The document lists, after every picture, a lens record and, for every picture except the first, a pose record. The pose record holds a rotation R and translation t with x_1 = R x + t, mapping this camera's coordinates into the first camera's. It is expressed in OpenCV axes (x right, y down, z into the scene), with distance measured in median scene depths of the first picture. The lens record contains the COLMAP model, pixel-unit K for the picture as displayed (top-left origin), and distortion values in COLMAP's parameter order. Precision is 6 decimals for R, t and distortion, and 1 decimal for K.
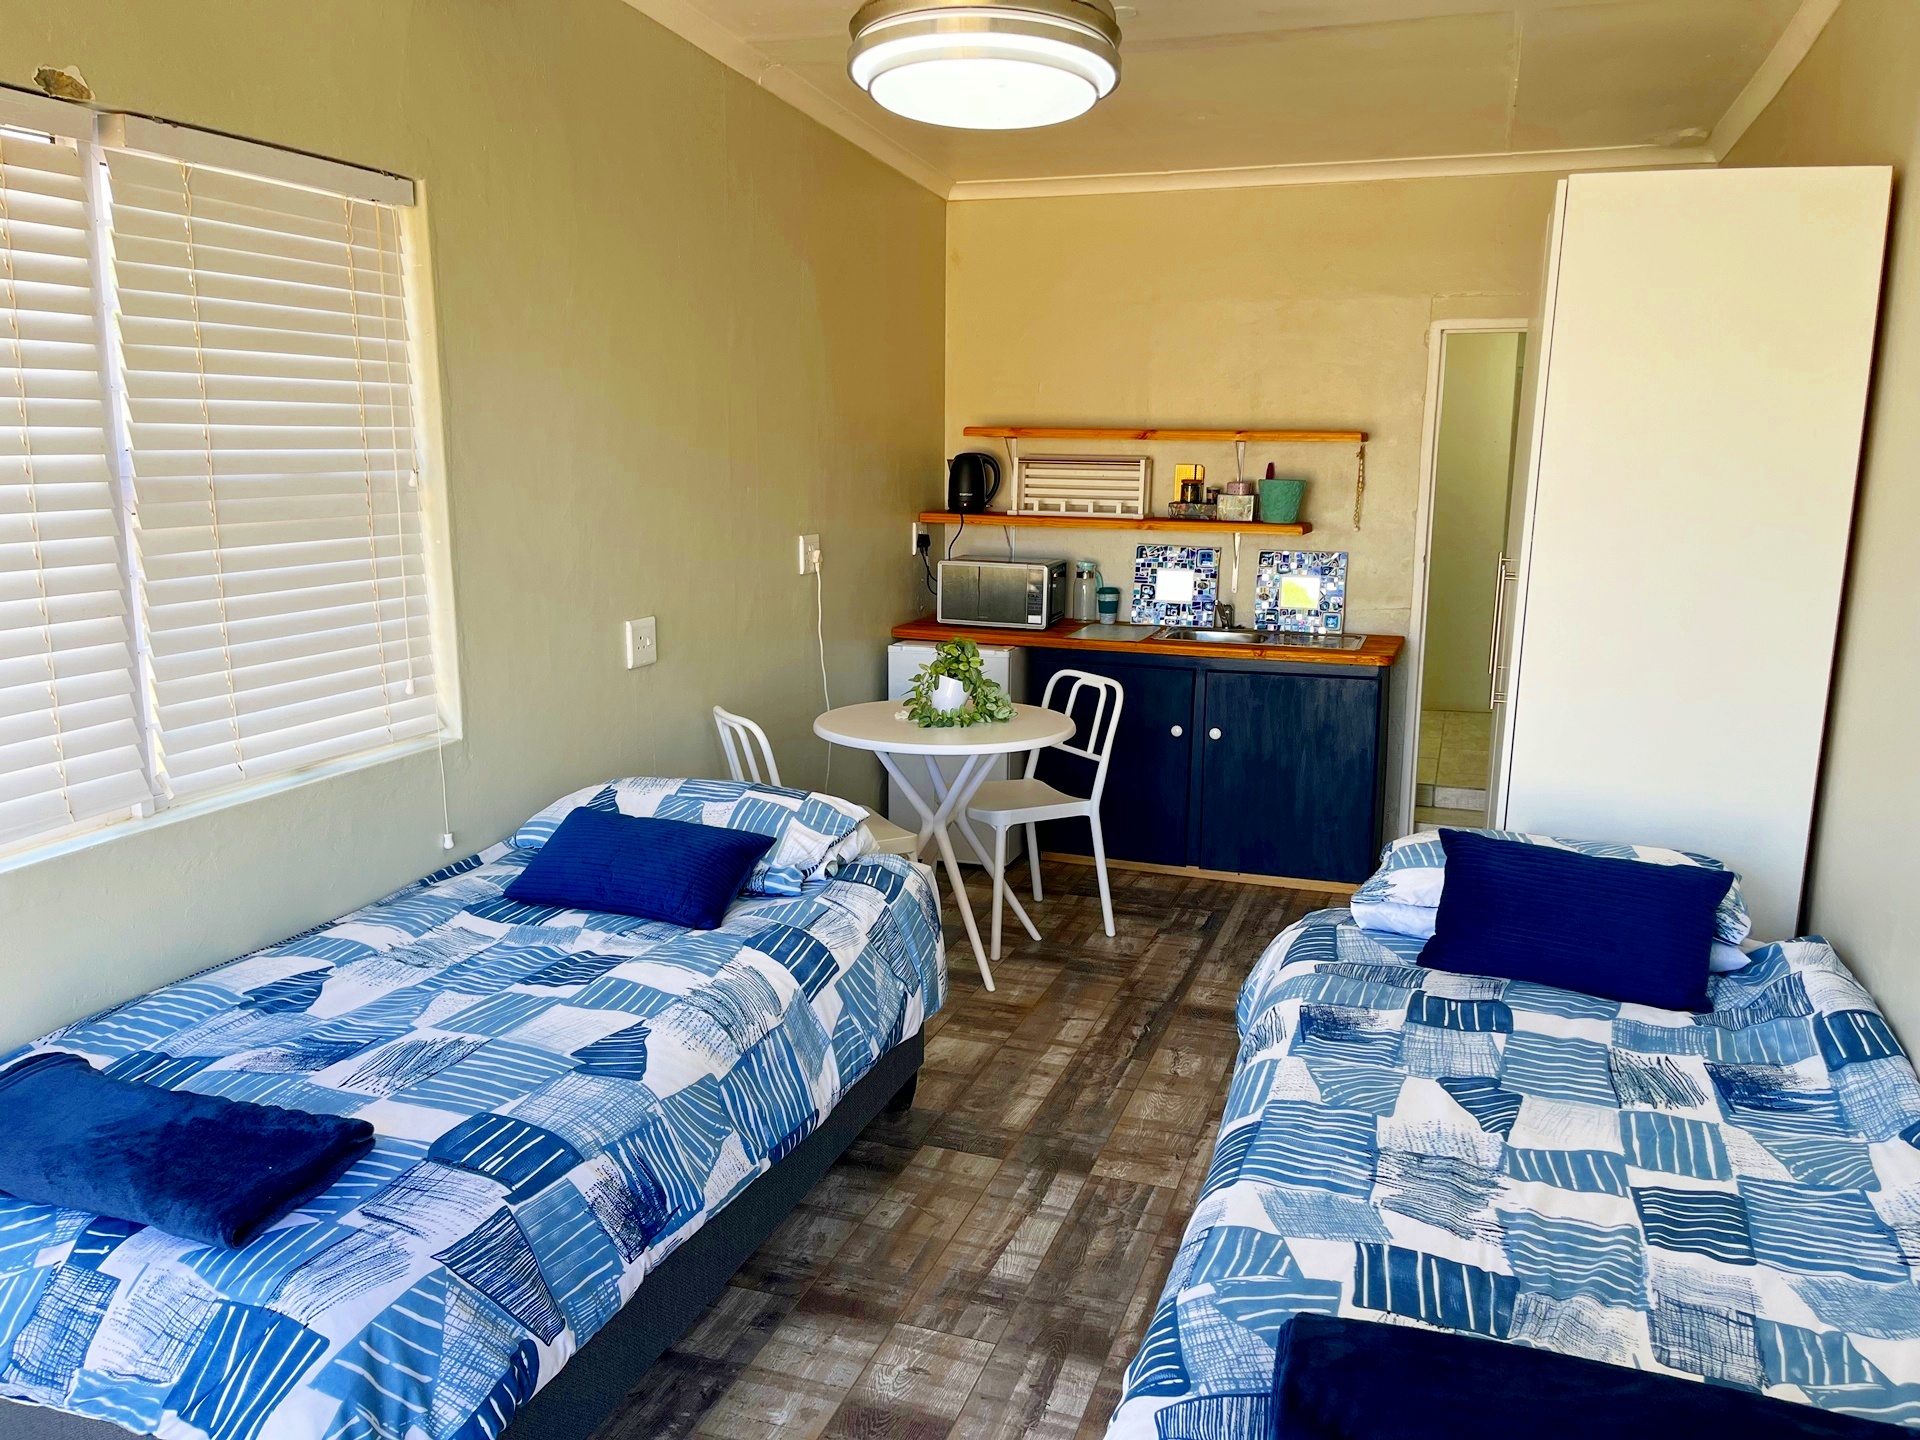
lens RADIAL K [[1476.6, 0, 966.3], [0, 1476.6, 718.2], [0, 0, 1]] dist [0.078596, -0.116681]
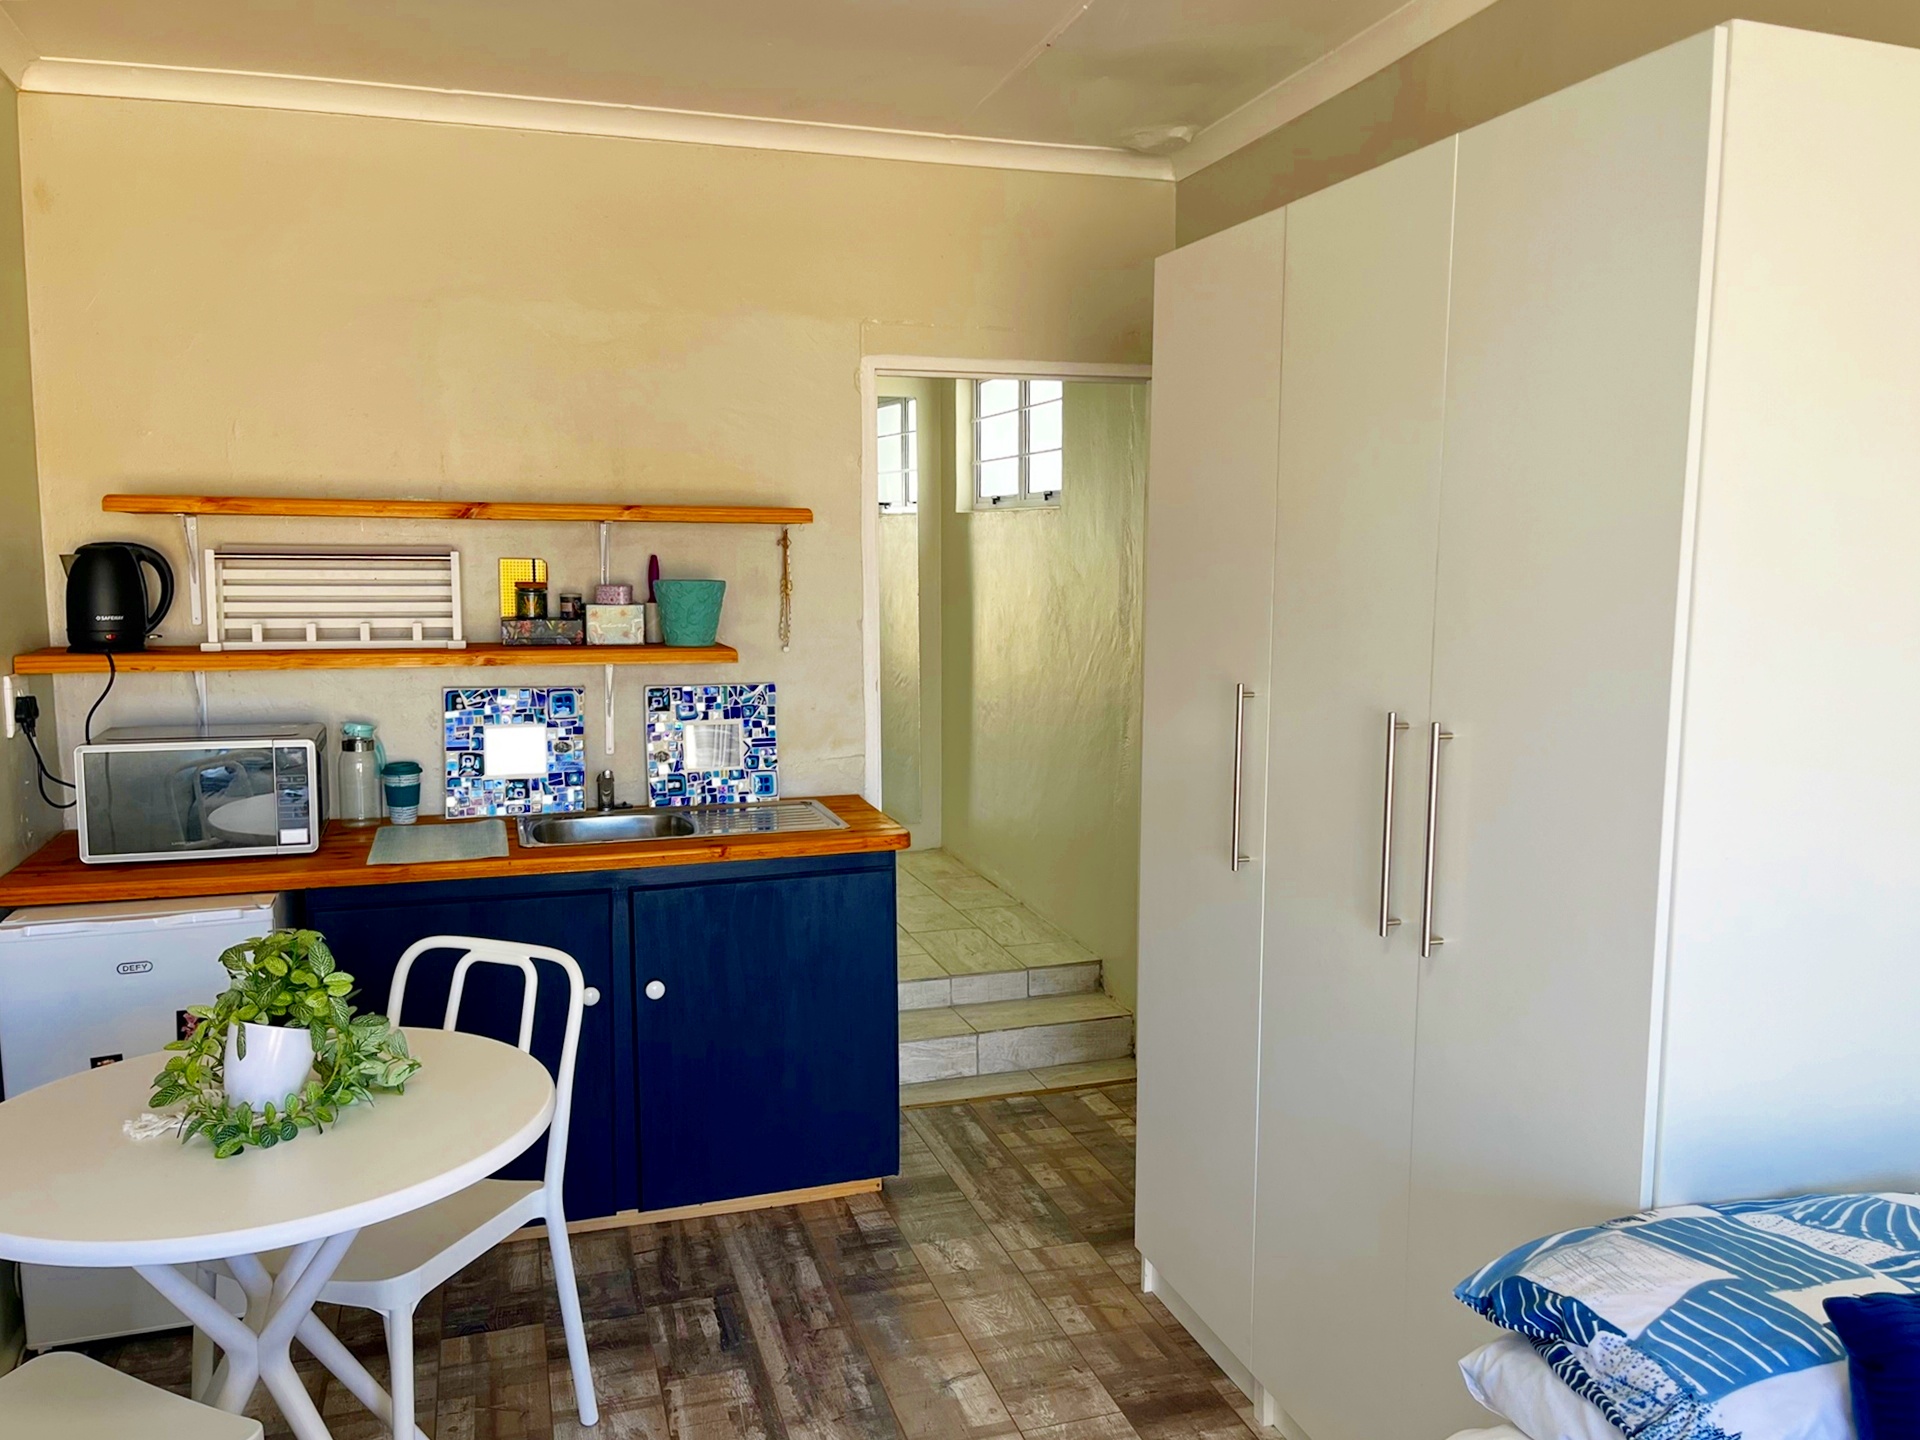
lens RADIAL K [[1476.6, 0, 966.3], [0, 1476.6, 718.2], [0, 0, 1]] dist [0.078596, -0.116681]
pose [[0.792757, -0.078137, 0.604509, -0.087801], [0.116401, 0.992905, -0.024309, -0.066820], [-0.598320, 0.089637, 0.796227, 0.391511]]
